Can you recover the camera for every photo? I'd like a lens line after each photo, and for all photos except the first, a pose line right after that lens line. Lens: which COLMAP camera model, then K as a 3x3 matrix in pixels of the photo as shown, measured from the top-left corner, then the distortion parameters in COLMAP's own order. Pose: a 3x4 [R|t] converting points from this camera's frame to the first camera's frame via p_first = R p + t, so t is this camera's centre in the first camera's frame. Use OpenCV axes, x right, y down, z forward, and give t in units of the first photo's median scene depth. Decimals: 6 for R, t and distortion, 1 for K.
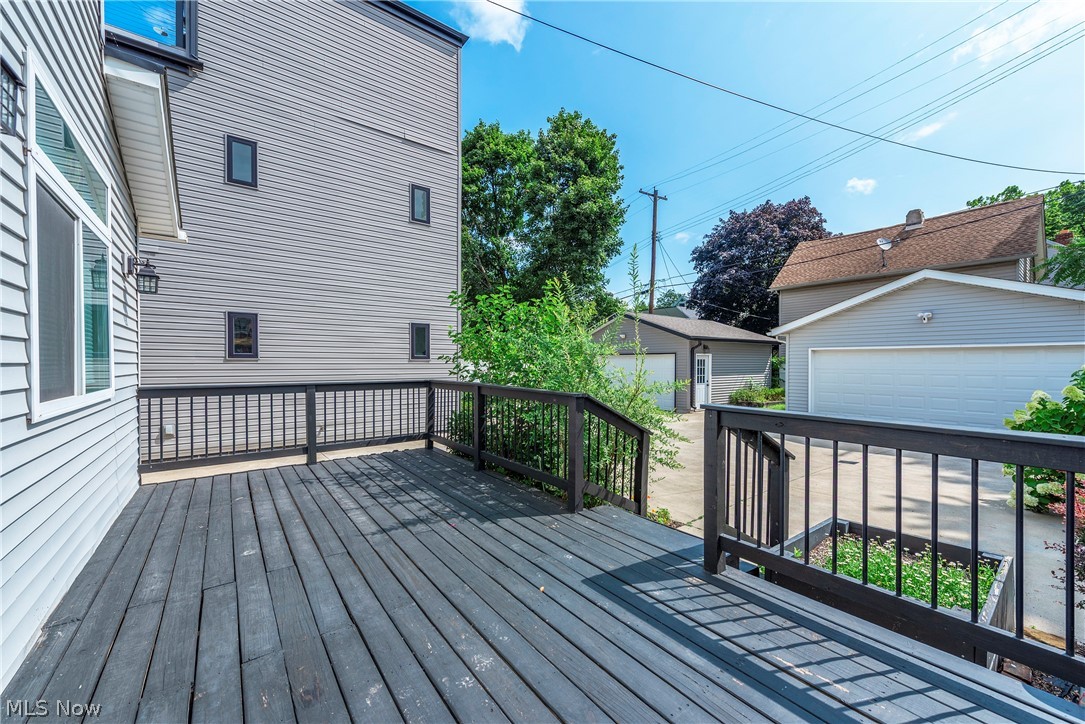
lens RADIAL K [[430.1, 0, 543.9], [0, 430.1, 366.6], [0, 0, 1]] dist [0.001951, 0.000066]
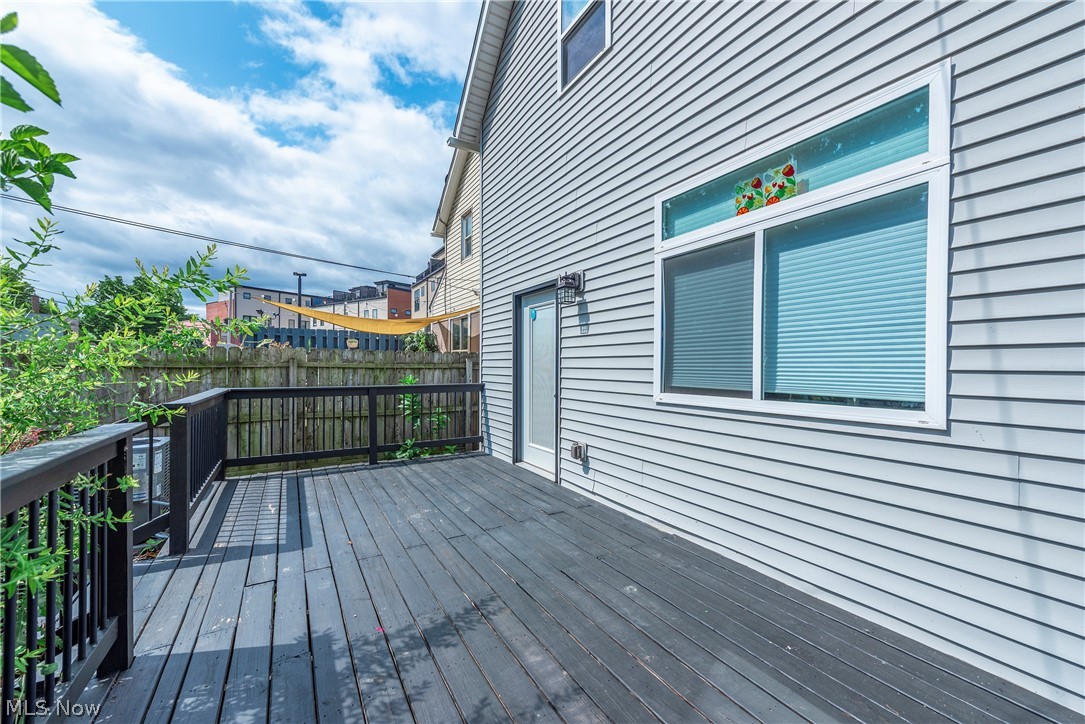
lens RADIAL K [[430.1, 0, 543.9], [0, 430.1, 366.6], [0, 0, 1]] dist [0.001951, 0.000066]
pose [[-0.994667, -0.008240, 0.102812, -0.576542], [-0.007614, 0.999950, 0.006478, -0.015351], [-0.102860, 0.005661, -0.994680, 1.805163]]
